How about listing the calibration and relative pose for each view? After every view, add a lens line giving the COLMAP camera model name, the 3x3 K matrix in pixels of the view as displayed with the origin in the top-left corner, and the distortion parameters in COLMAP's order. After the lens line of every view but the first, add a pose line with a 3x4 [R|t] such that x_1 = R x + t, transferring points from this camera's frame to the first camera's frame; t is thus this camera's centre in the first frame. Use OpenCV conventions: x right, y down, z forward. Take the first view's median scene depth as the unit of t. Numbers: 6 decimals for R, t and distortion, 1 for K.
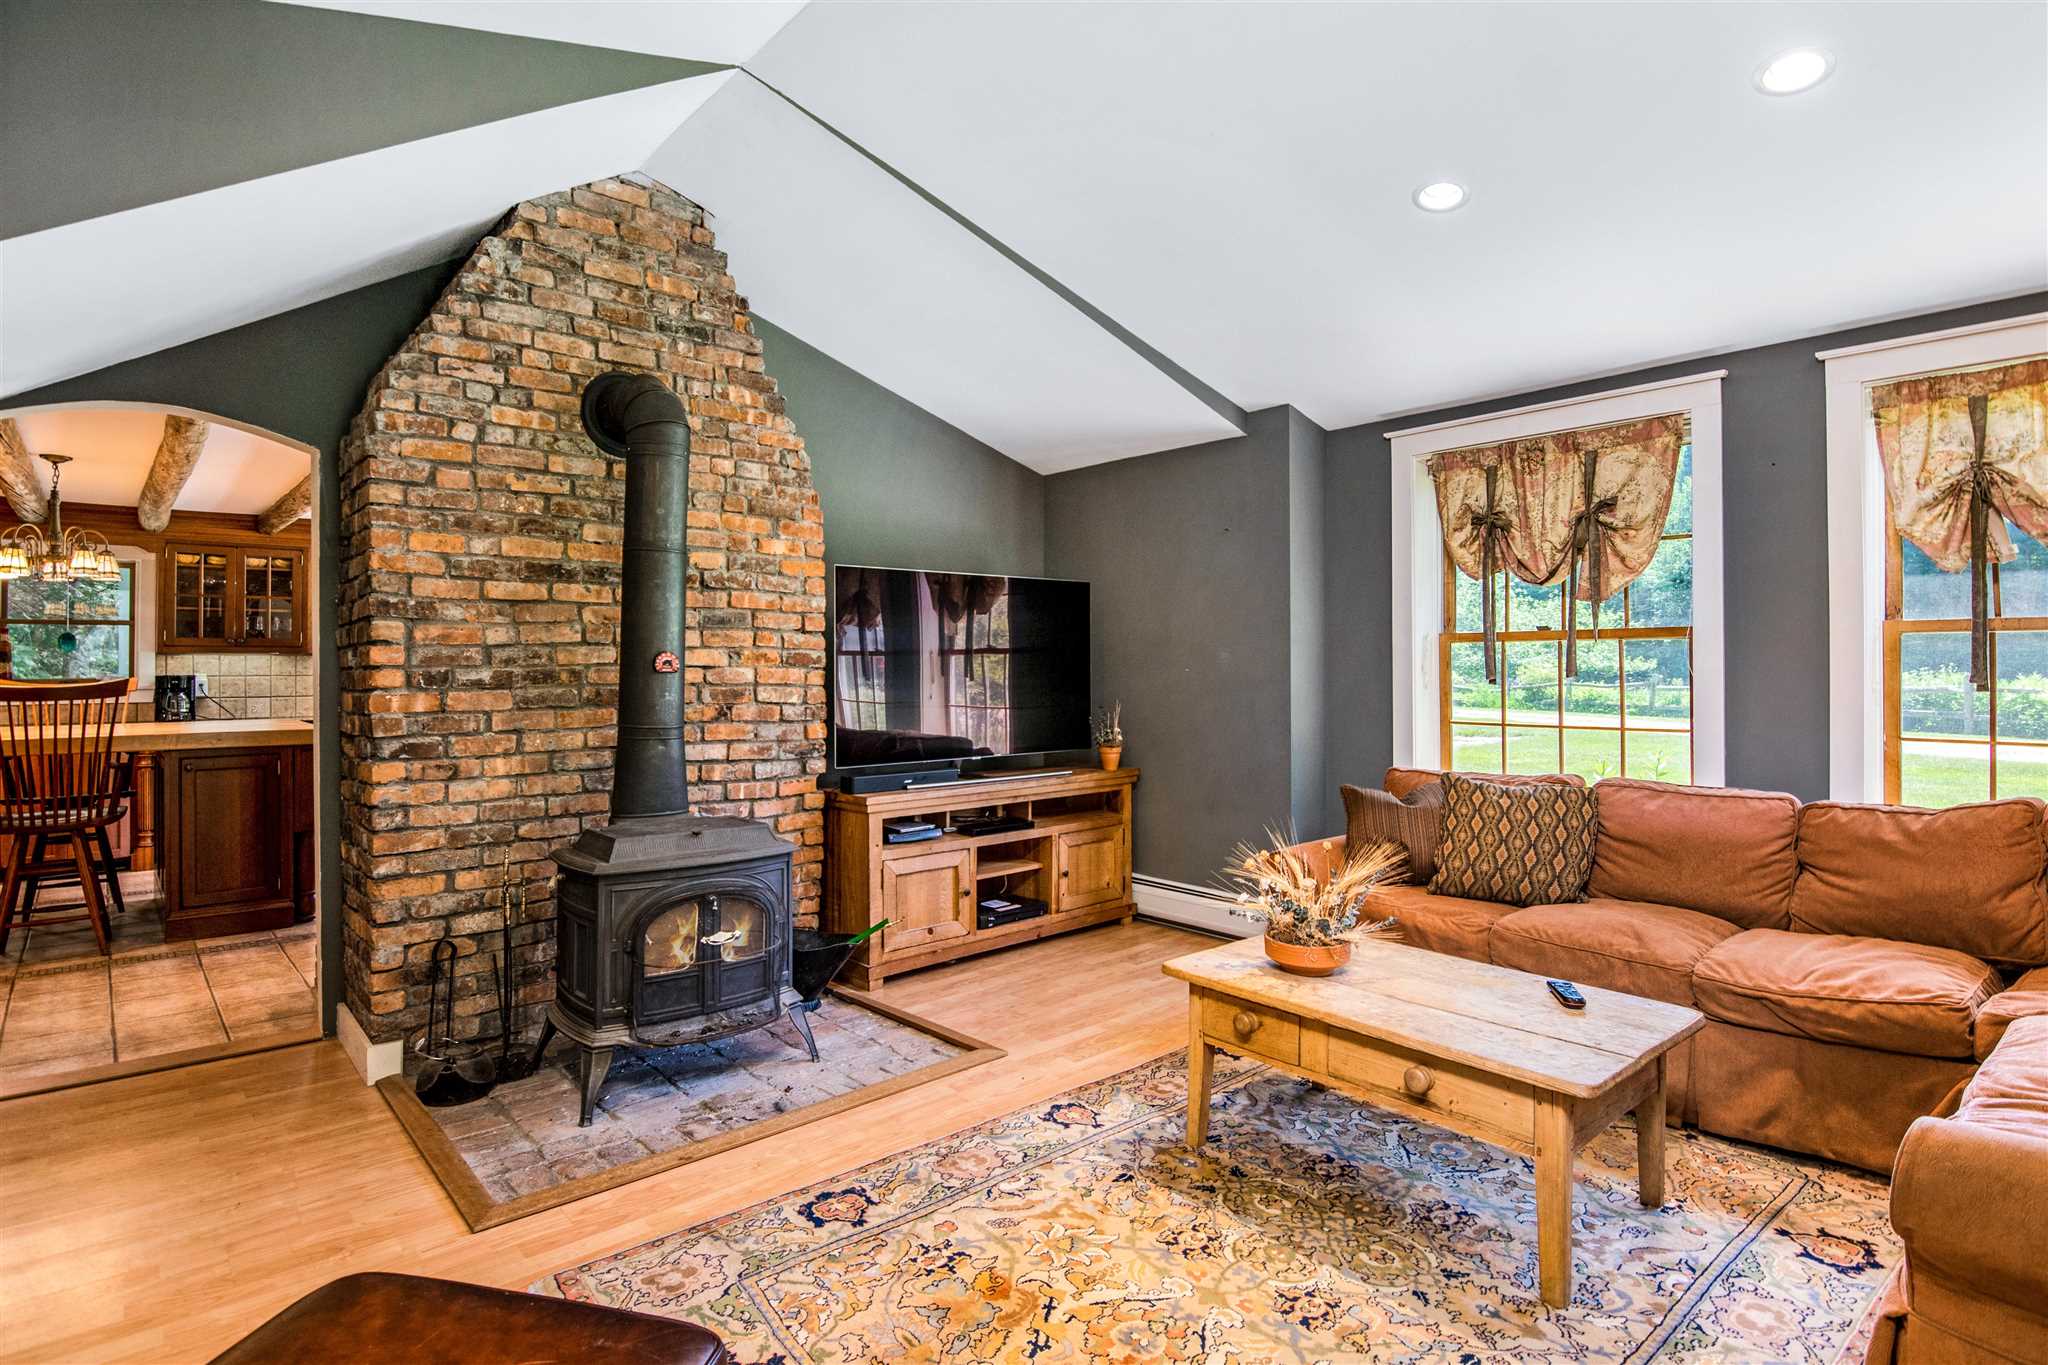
lens RADIAL K [[1049.7, 0, 1028.1], [0, 1049.7, 675.4], [0, 0, 1]] dist [-0.004518, -0.001133]
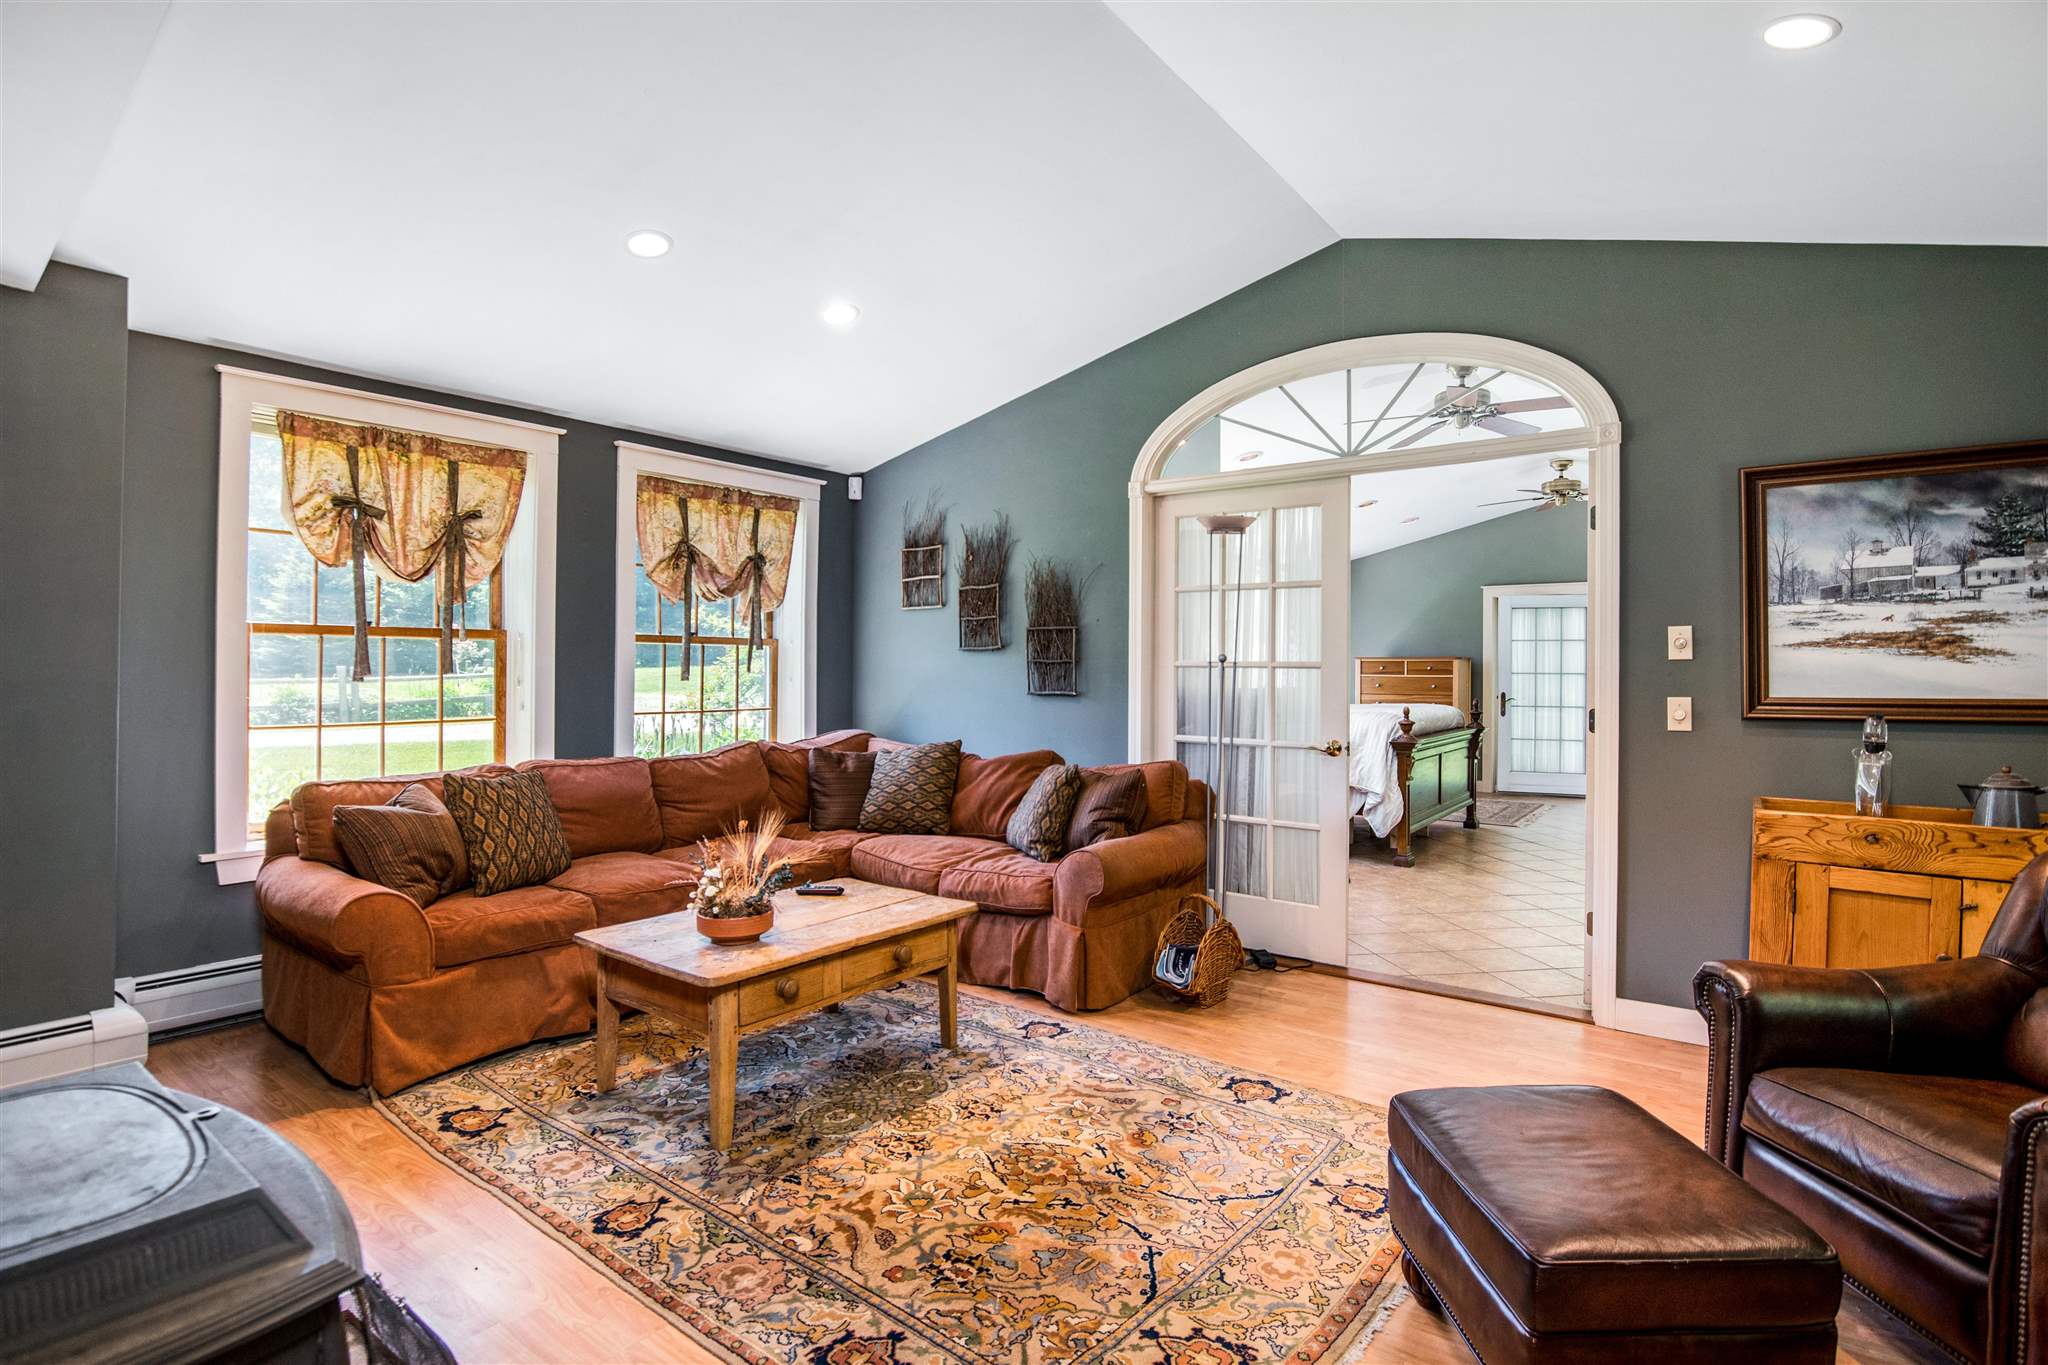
lens RADIAL K [[1000.1, 0, 1020.9], [0, 1000.1, 672.4], [0, 0, 1]] dist [-0.018101, -0.000643]
pose [[-0.196945, -0.001101, 0.980414, -0.820176], [0.006132, 0.999978, 0.002354, 0.002811], [-0.980395, 0.006475, -0.196934, 0.921363]]
